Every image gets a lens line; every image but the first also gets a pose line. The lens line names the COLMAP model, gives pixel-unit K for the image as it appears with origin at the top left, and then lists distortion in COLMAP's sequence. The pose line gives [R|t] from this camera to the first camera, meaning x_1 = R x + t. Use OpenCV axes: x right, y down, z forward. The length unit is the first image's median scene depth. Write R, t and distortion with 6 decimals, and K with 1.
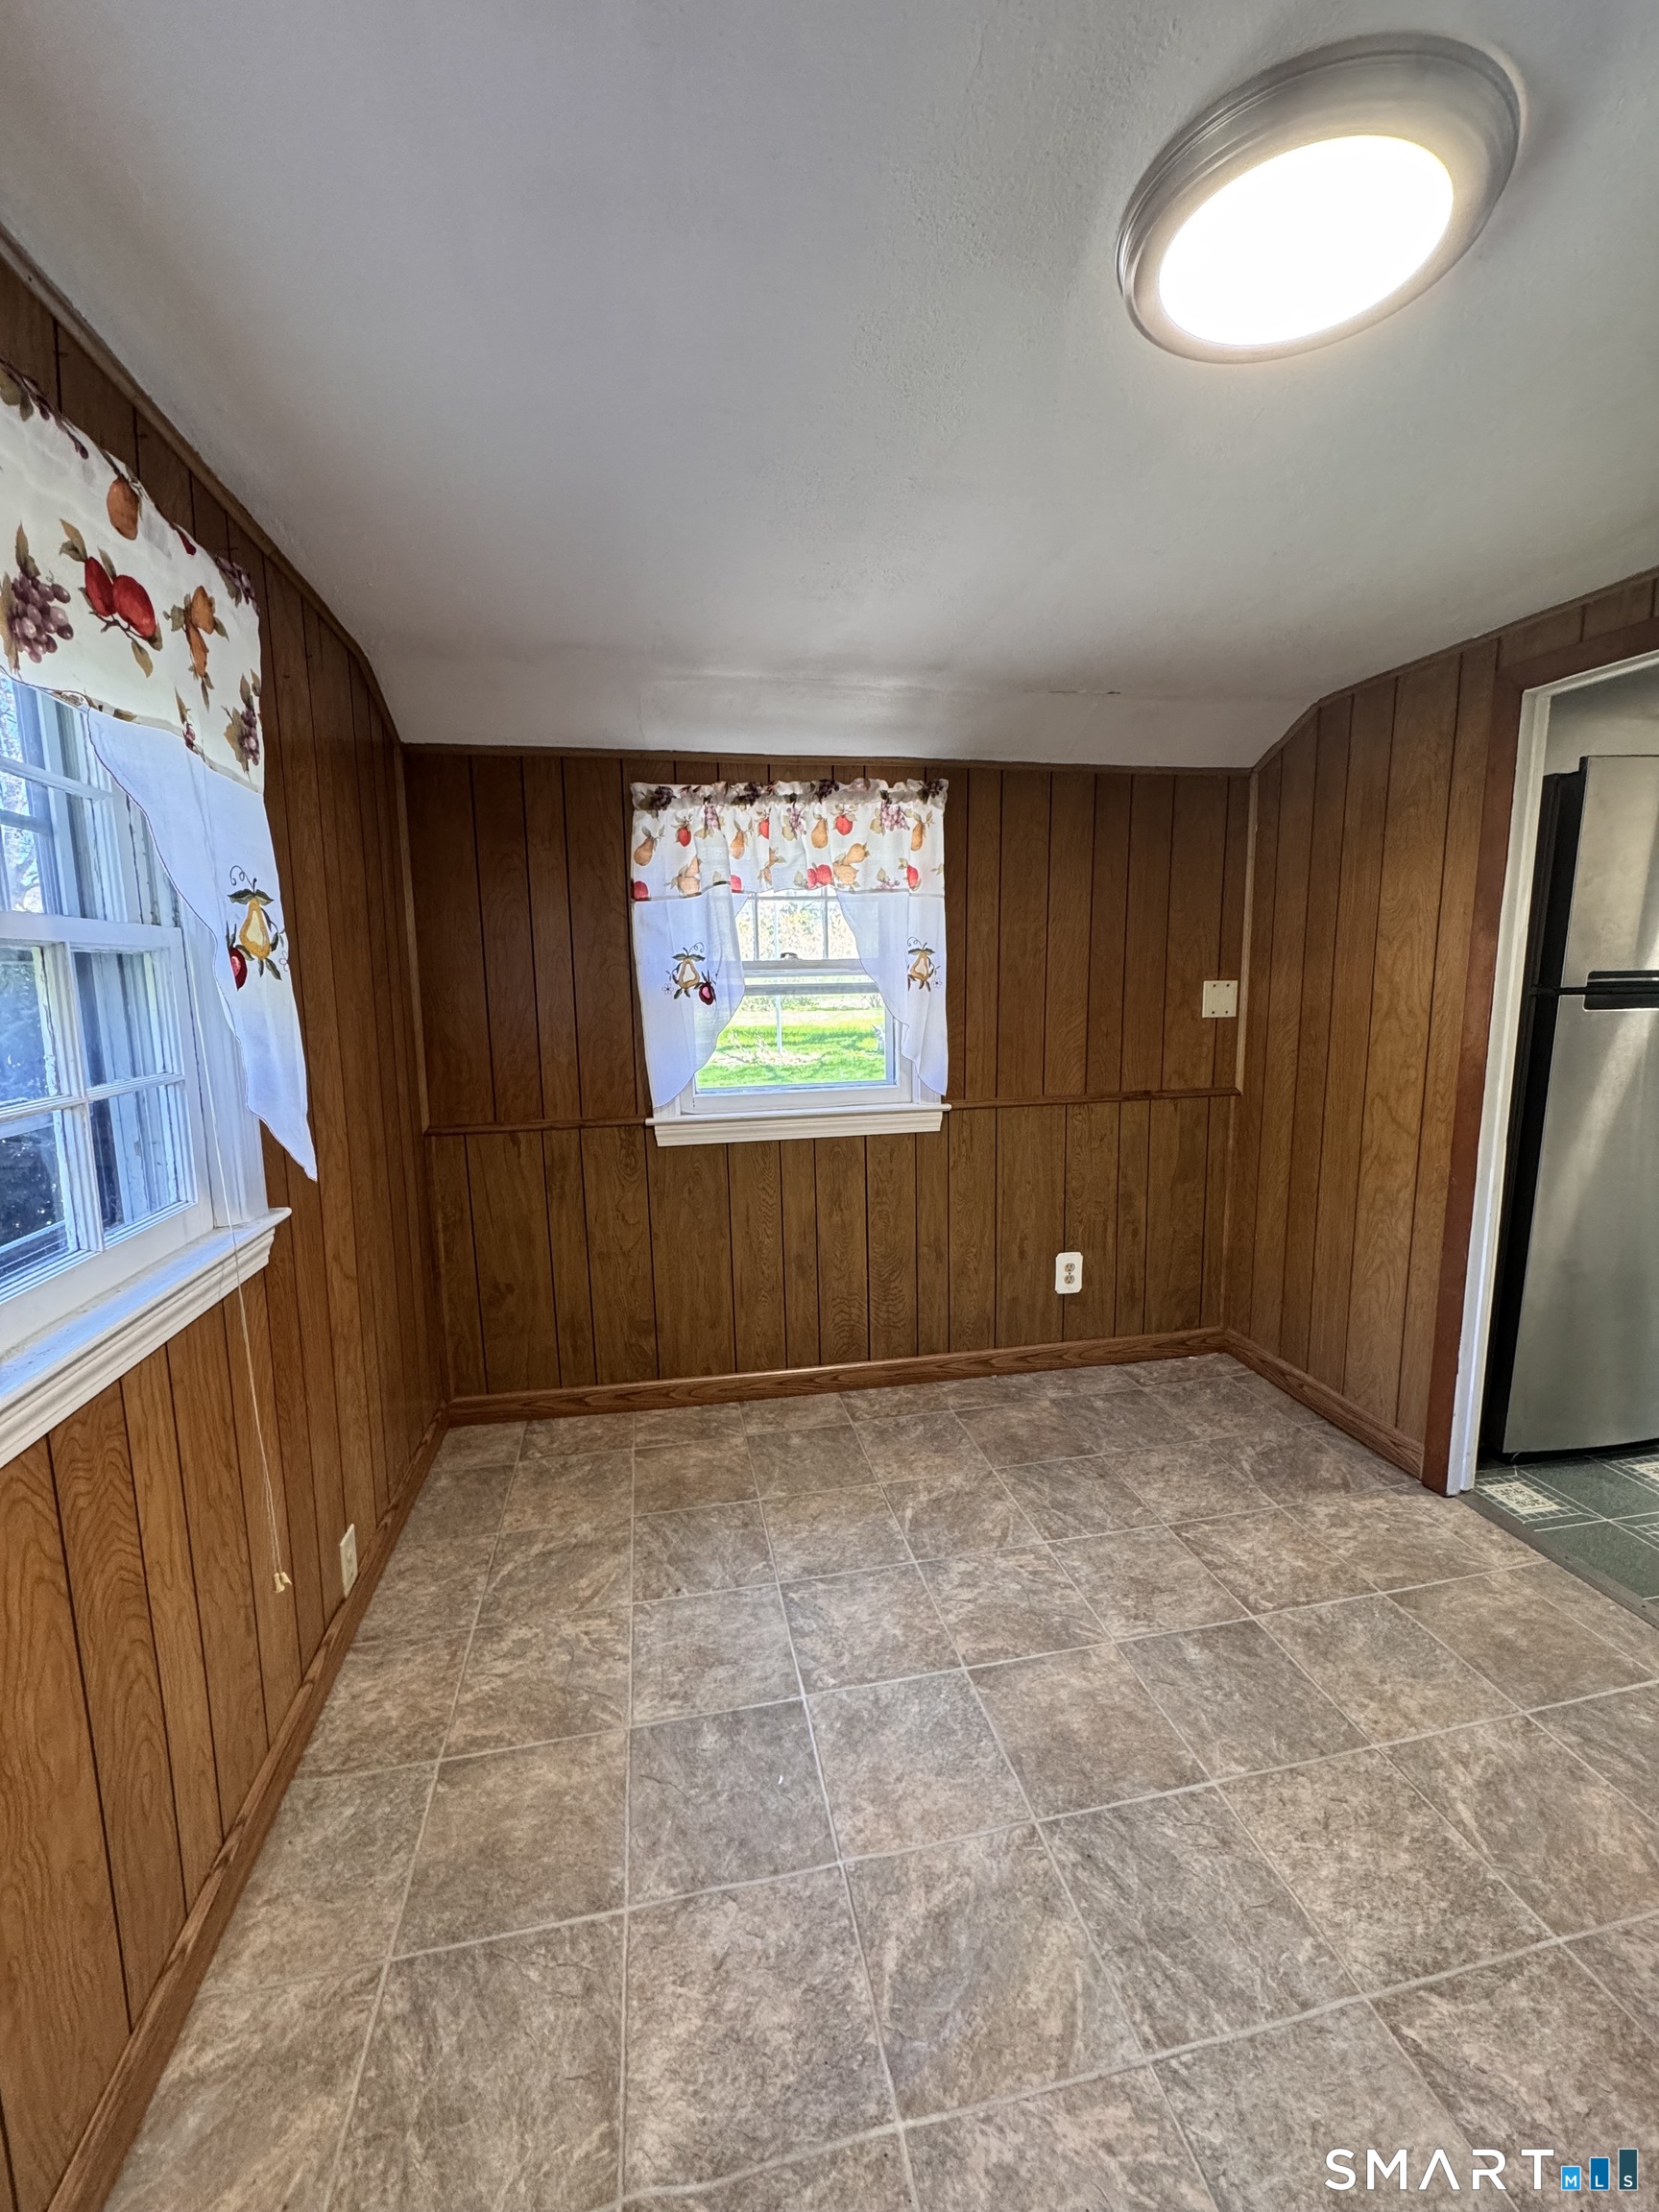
lens RADIAL K [[883.7, 0, 825.8], [0, 883.7, 1102.0], [0, 0, 1]] dist [-0.002378, -0.000024]
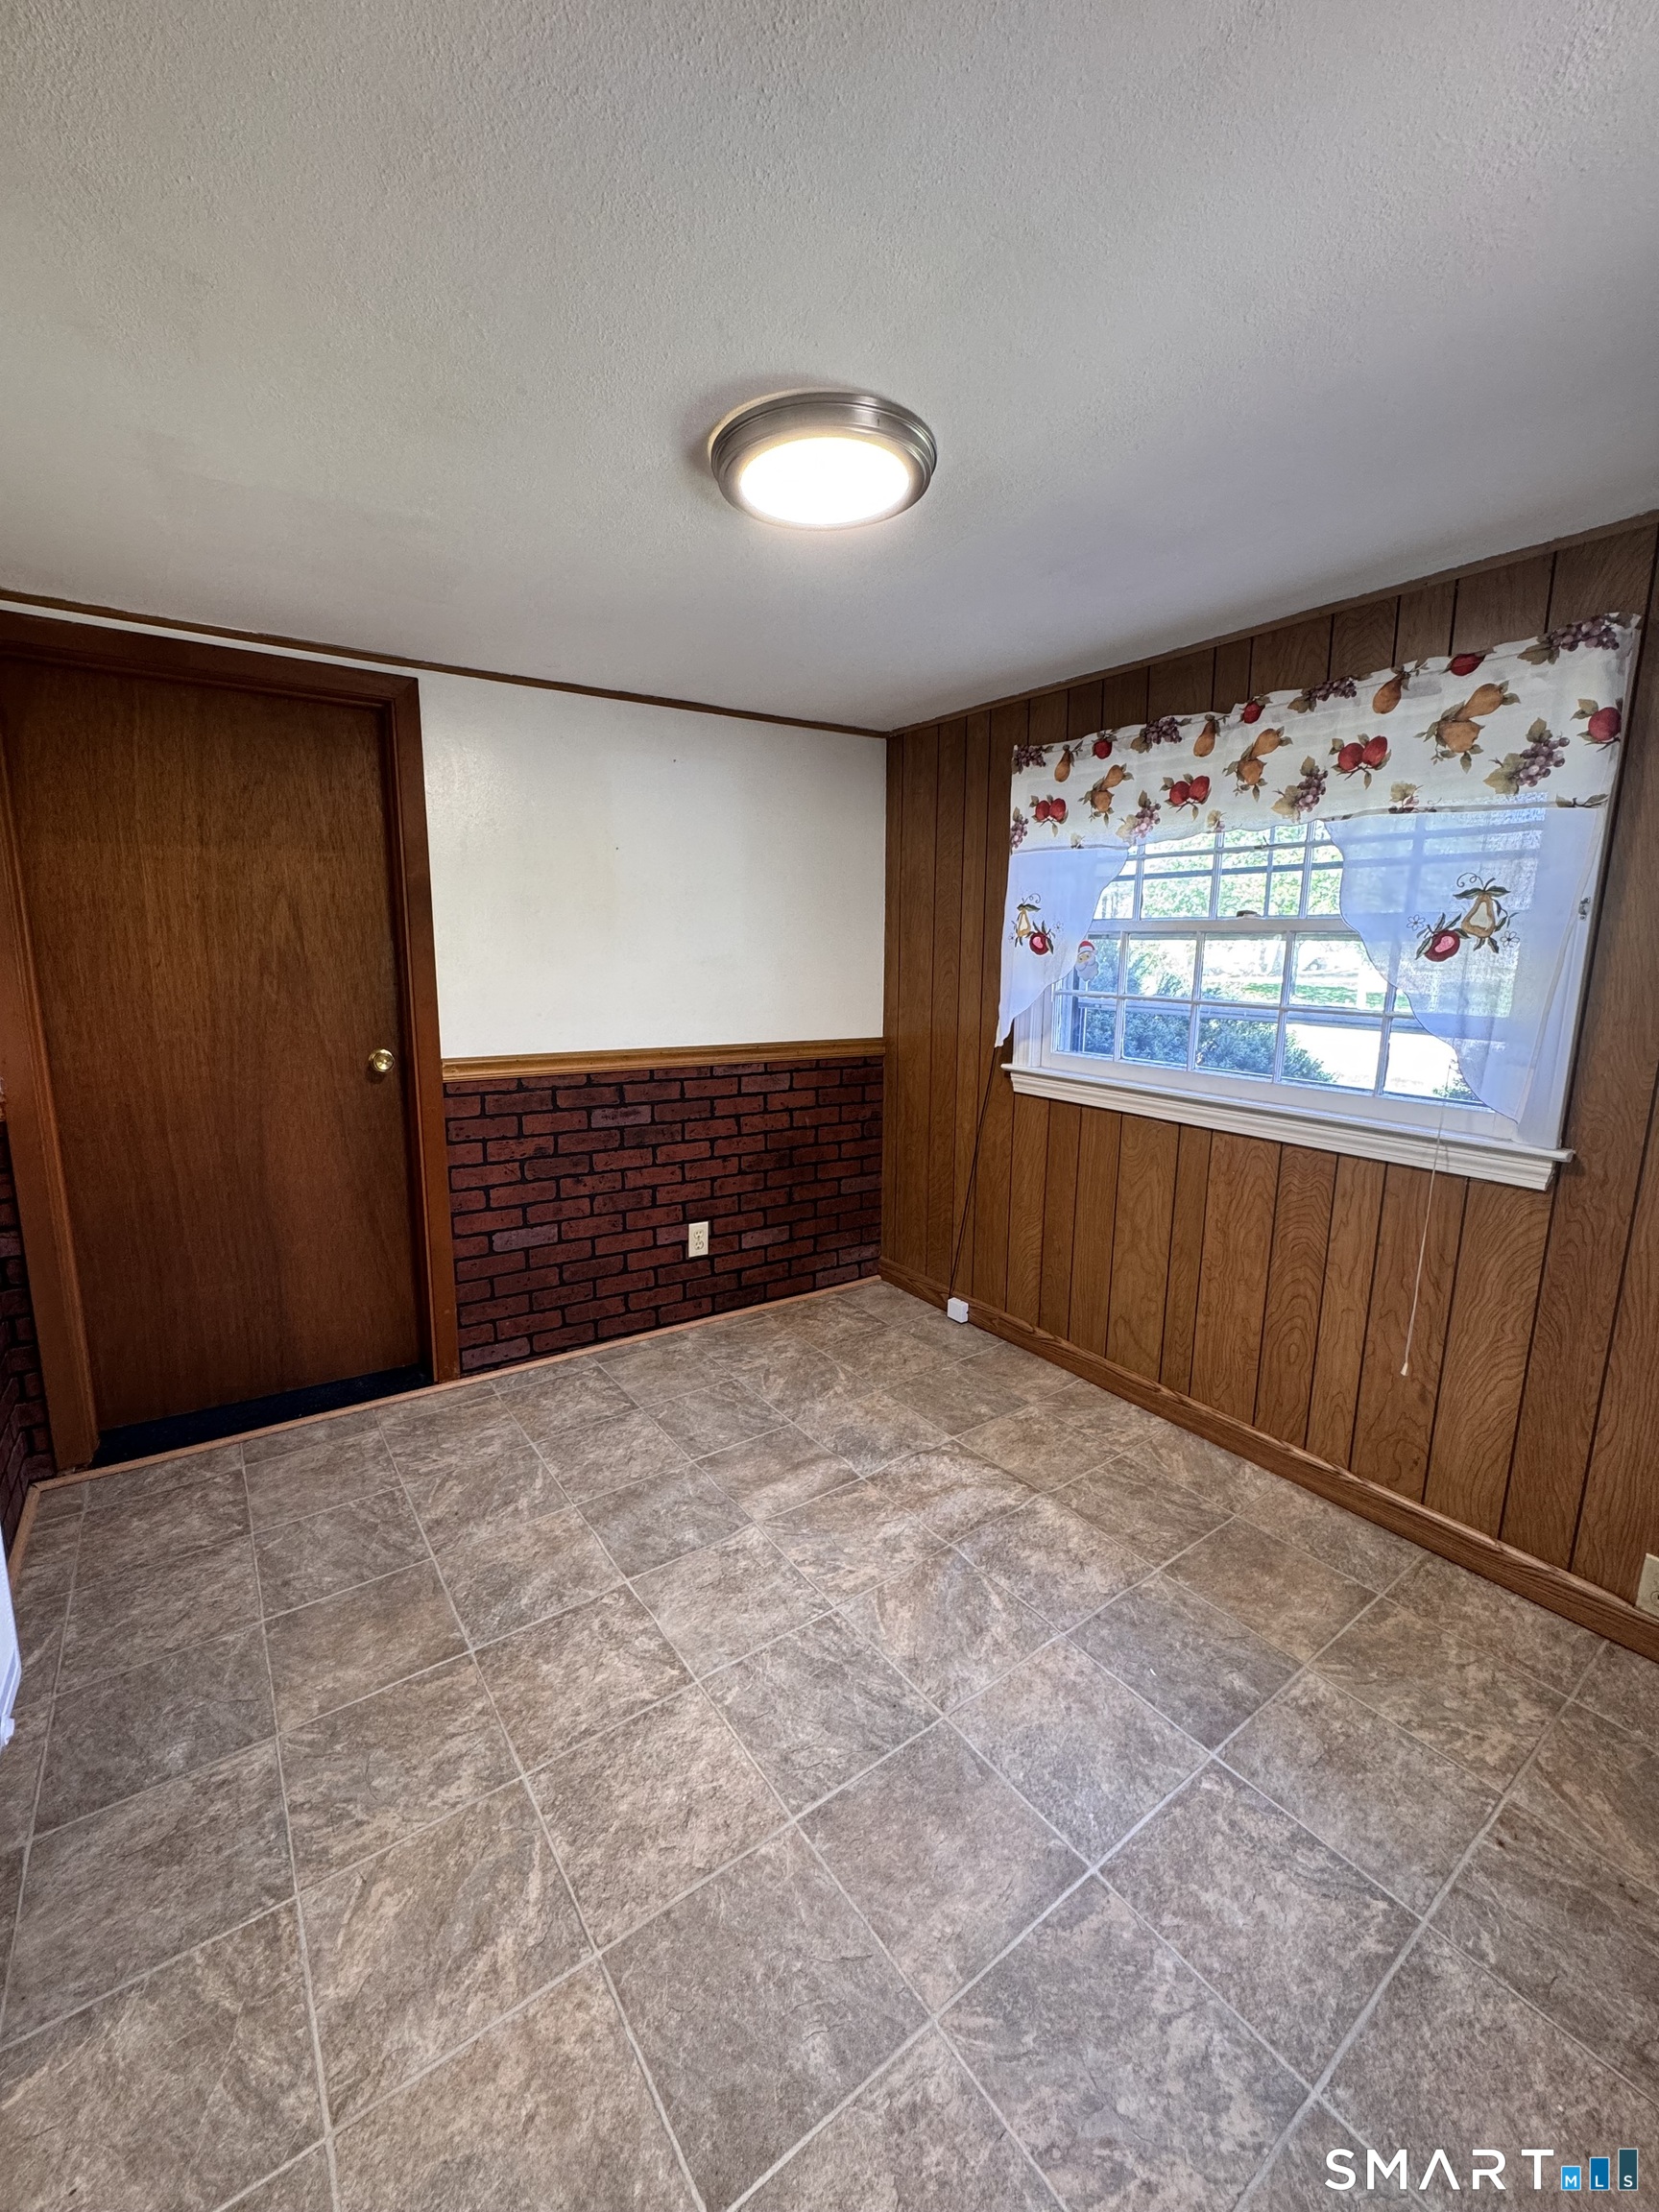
lens RADIAL K [[883.7, 0, 827.5], [0, 883.7, 1103.5], [0, 0, 1]] dist [-0.002378, -0.000024]
pose [[-0.912932, 0.069514, -0.402148, 0.746954], [-0.063978, 0.948827, 0.309249, -0.242534], [0.403066, 0.308052, -0.861767, 1.623888]]
